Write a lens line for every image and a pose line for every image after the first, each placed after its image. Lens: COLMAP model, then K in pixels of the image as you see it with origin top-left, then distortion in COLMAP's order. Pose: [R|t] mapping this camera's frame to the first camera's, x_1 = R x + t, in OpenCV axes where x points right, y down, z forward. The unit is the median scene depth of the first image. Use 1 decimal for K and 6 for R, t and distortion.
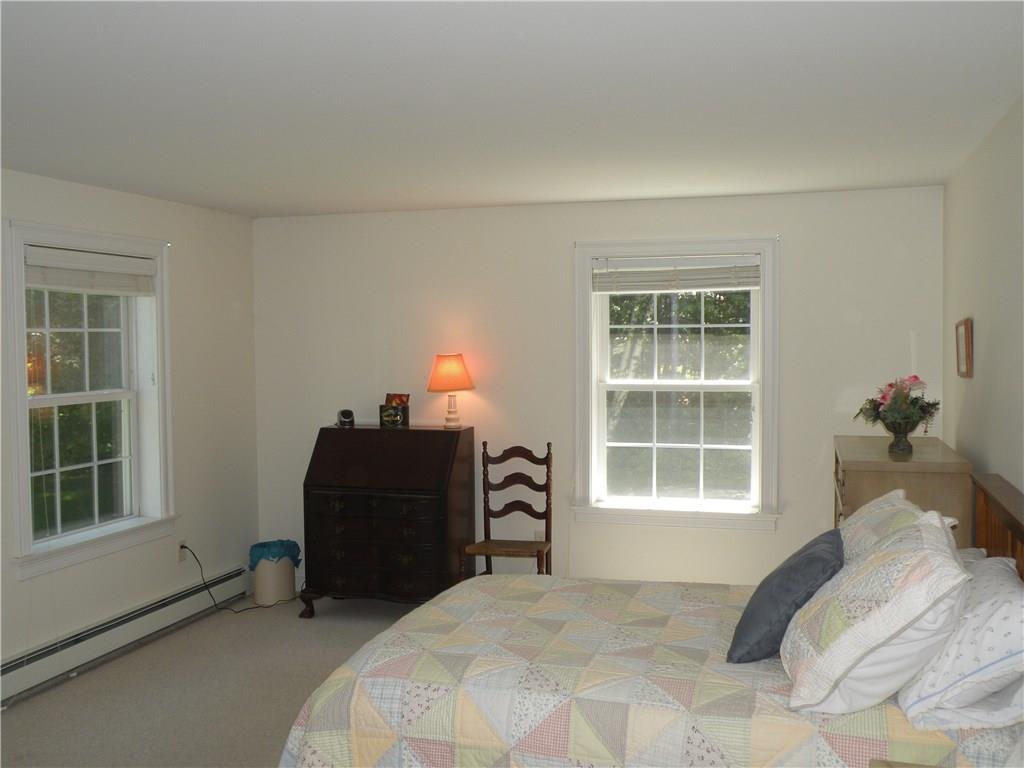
lens RADIAL K [[961.9, 0, 512.0], [0, 961.9, 384.0], [0, 0, 1]] dist [-0.072210, -0.000129]
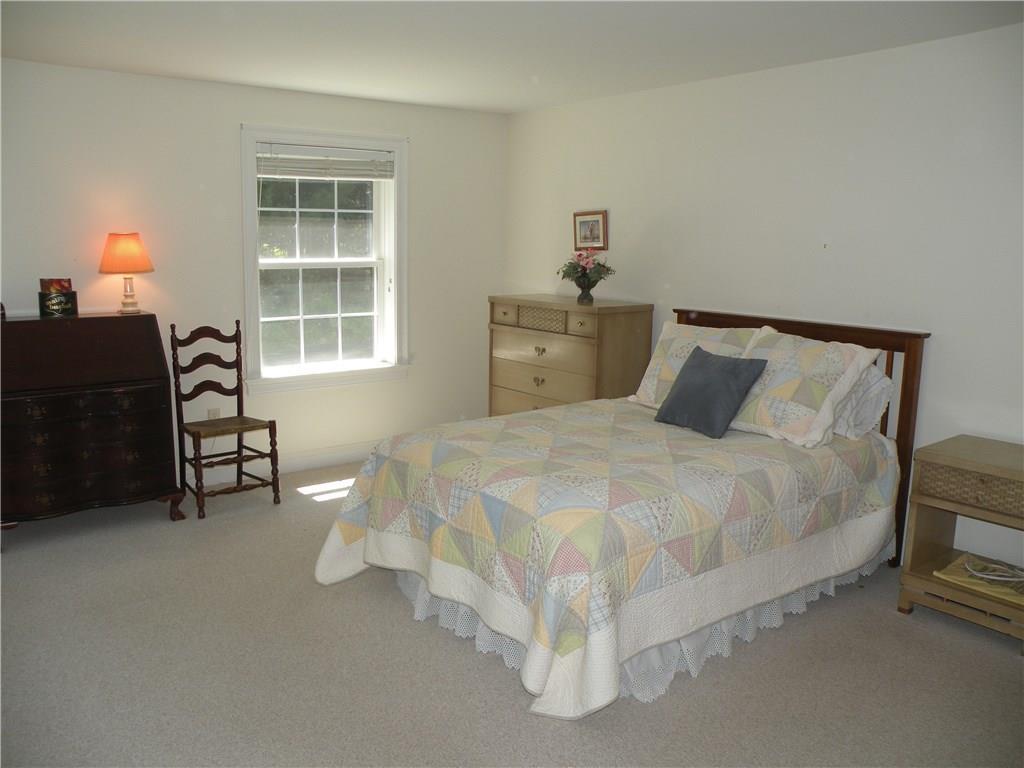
lens RADIAL K [[820.1, 0, 512.0], [0, 820.1, 384.0], [0, 0, 1]] dist [-0.162166, 0.128889]
pose [[0.576117, -0.124853, 0.807775, -0.489042], [0.017182, 0.989896, 0.140747, 0.011990], [-0.817186, -0.067208, 0.572442, 0.256685]]
